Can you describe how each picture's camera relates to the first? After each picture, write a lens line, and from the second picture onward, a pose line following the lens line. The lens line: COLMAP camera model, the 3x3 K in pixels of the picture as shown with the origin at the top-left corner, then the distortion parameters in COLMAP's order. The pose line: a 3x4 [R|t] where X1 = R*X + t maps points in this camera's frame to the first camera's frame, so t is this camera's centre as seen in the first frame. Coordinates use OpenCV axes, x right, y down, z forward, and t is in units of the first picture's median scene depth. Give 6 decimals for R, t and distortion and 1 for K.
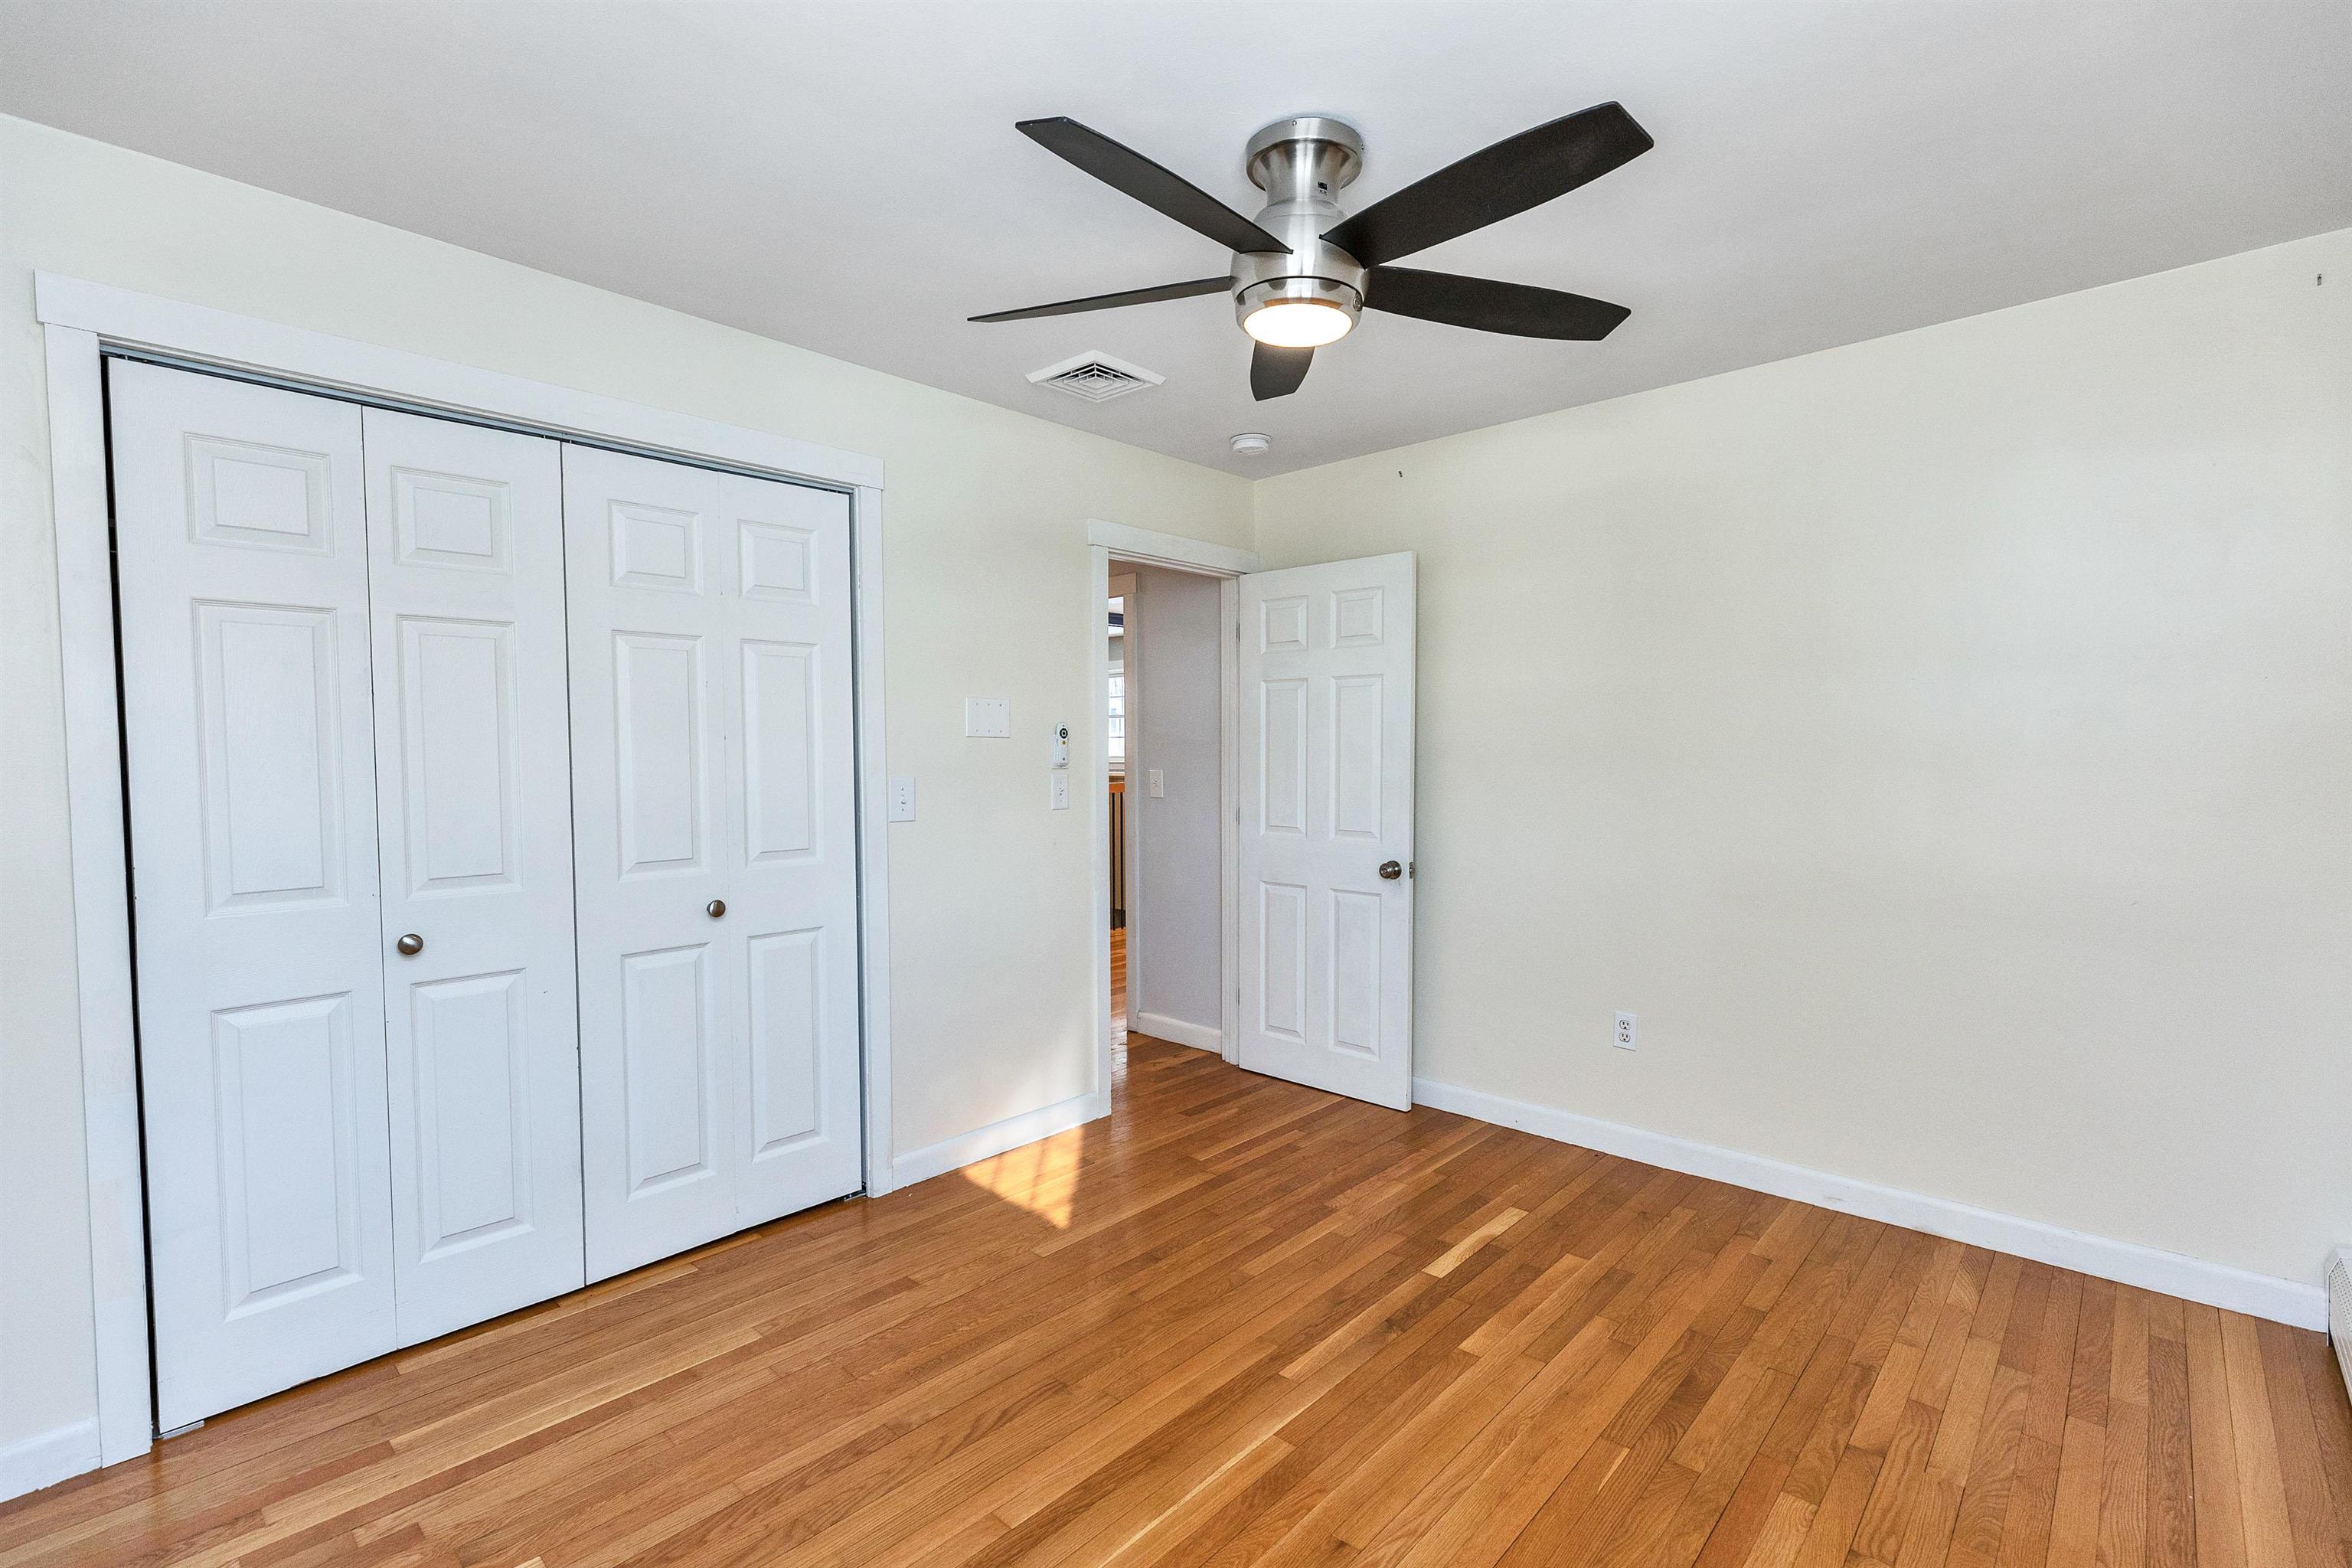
lens RADIAL K [[1051.6, 0, 1170.4], [0, 1051.6, 792.1], [0, 0, 1]] dist [0.006691, -0.000576]
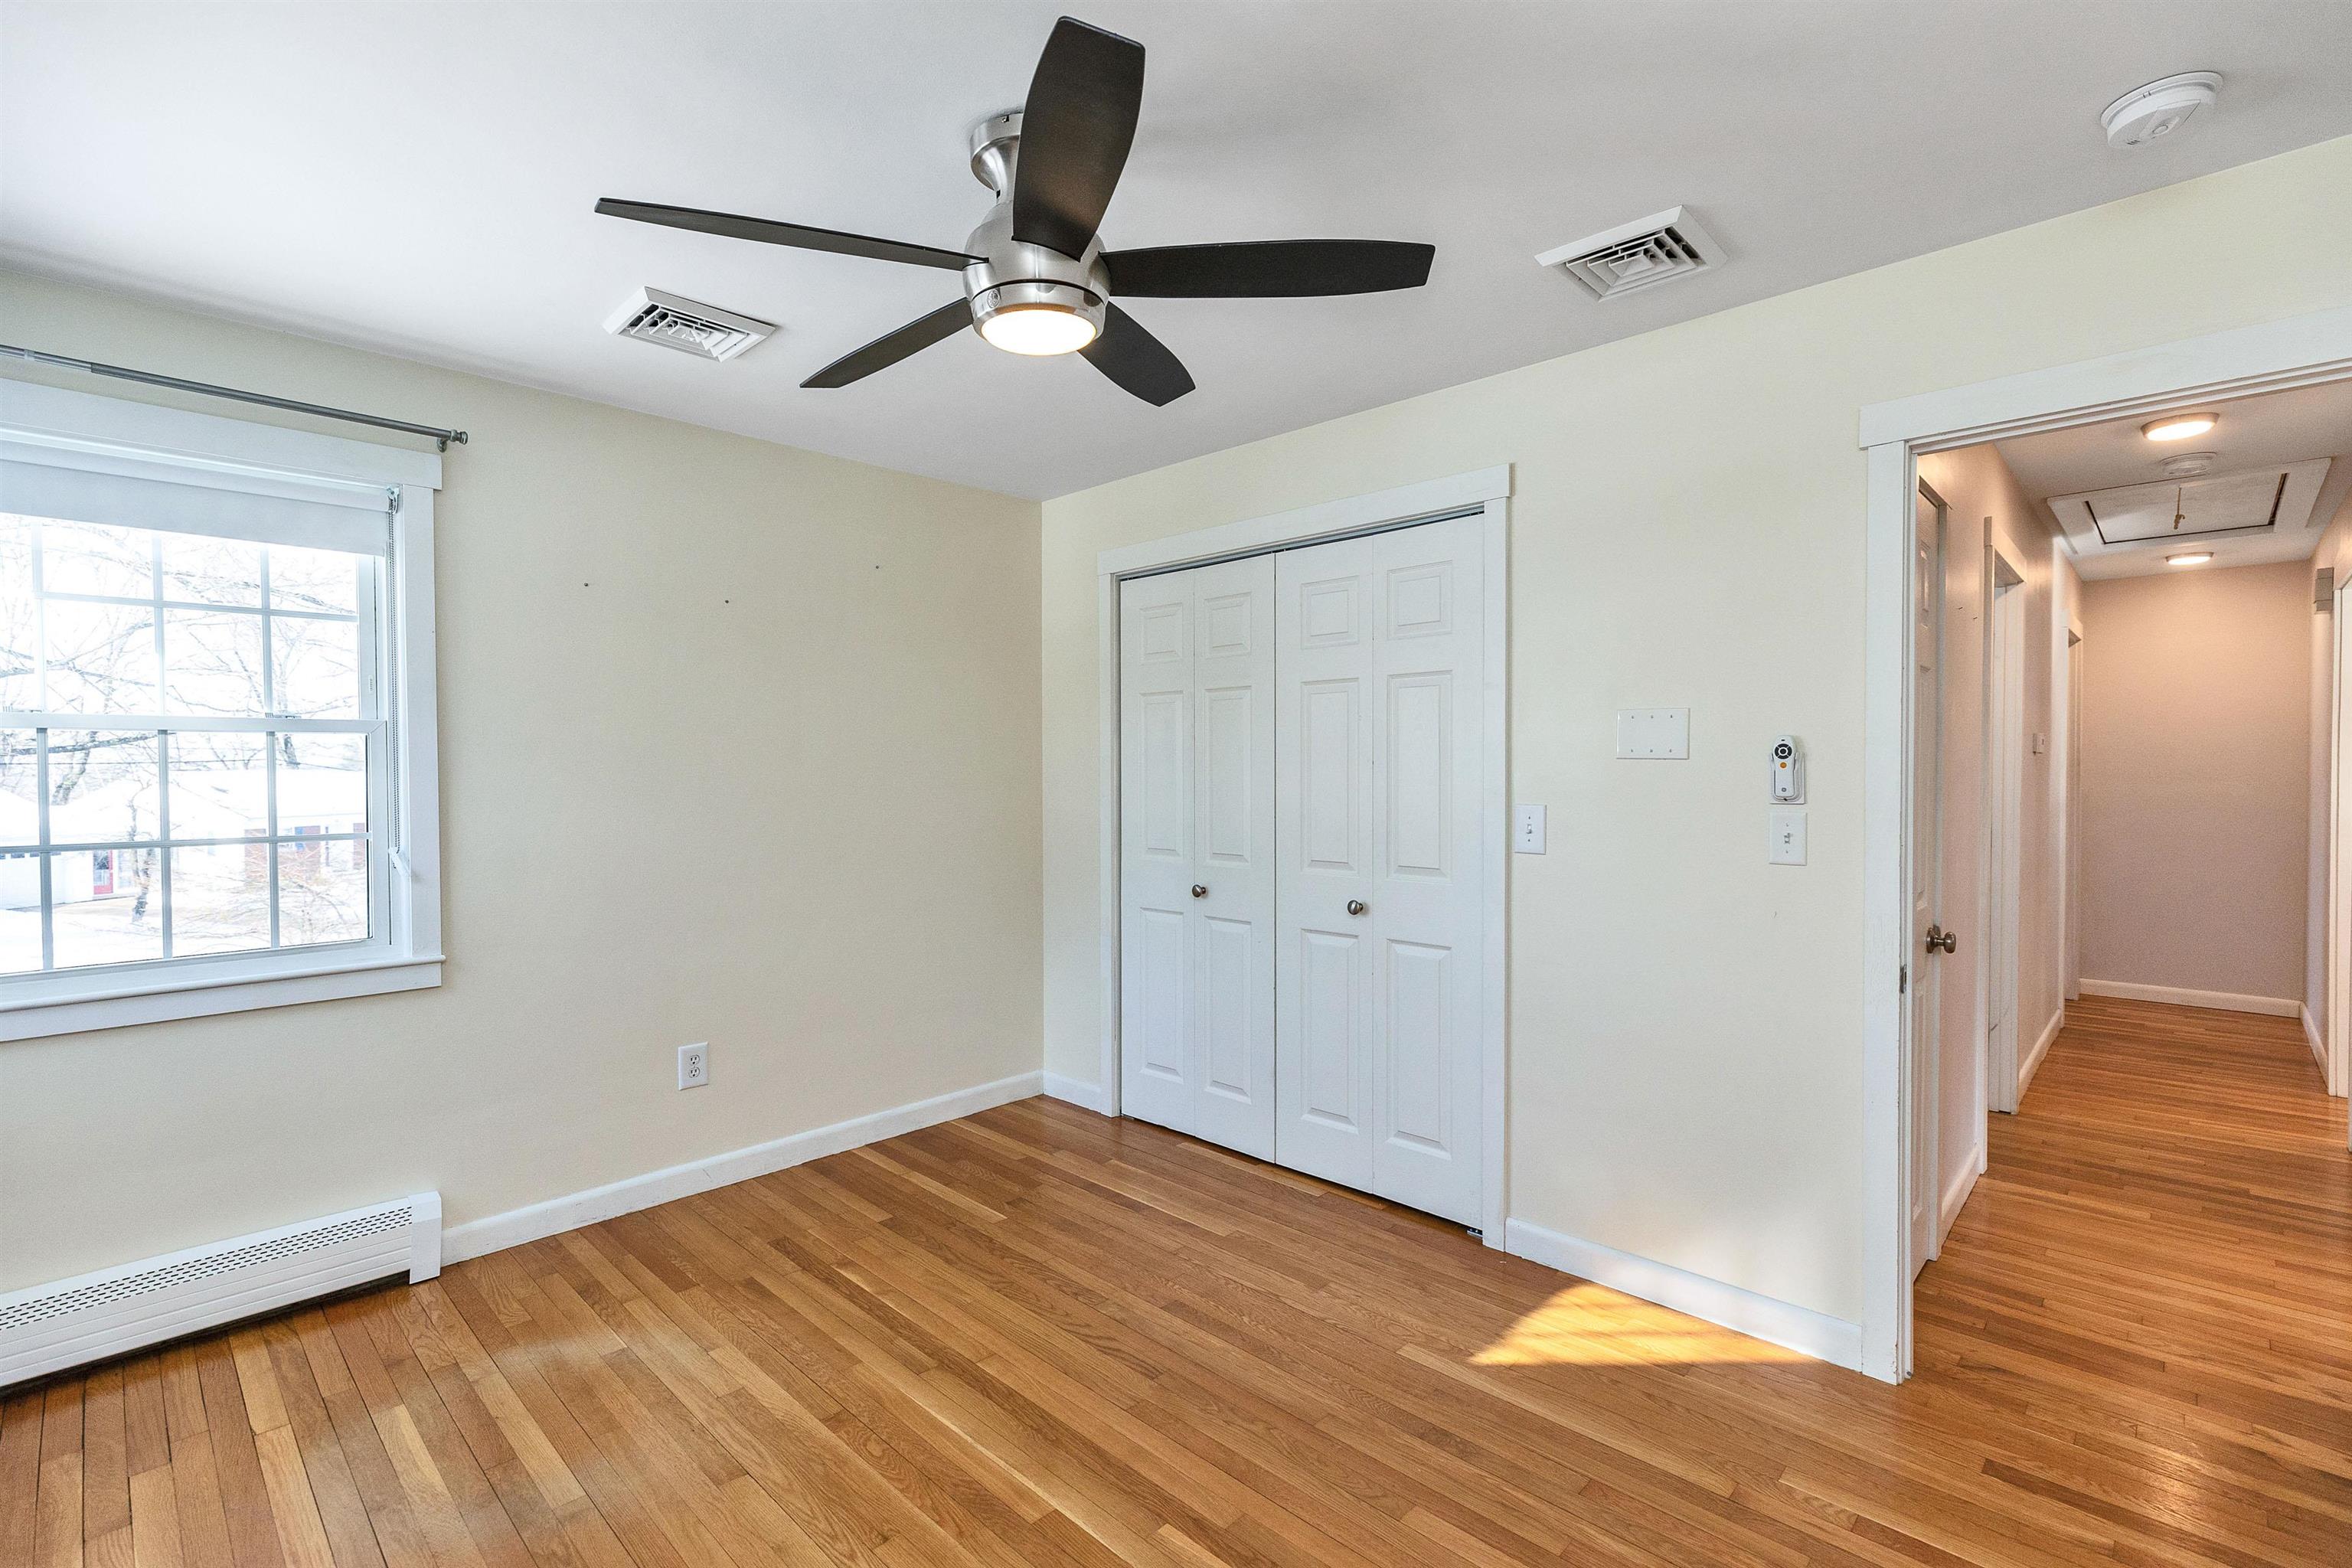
lens RADIAL K [[1051.6, 0, 1157.6], [0, 1051.6, 788.2], [0, 0, 1]] dist [0.006691, -0.000576]
pose [[-0.024528, 0.019390, -0.999511, 0.809594], [-0.038265, 0.999061, 0.020320, -0.041320], [0.998967, 0.038744, -0.023763, 0.864241]]
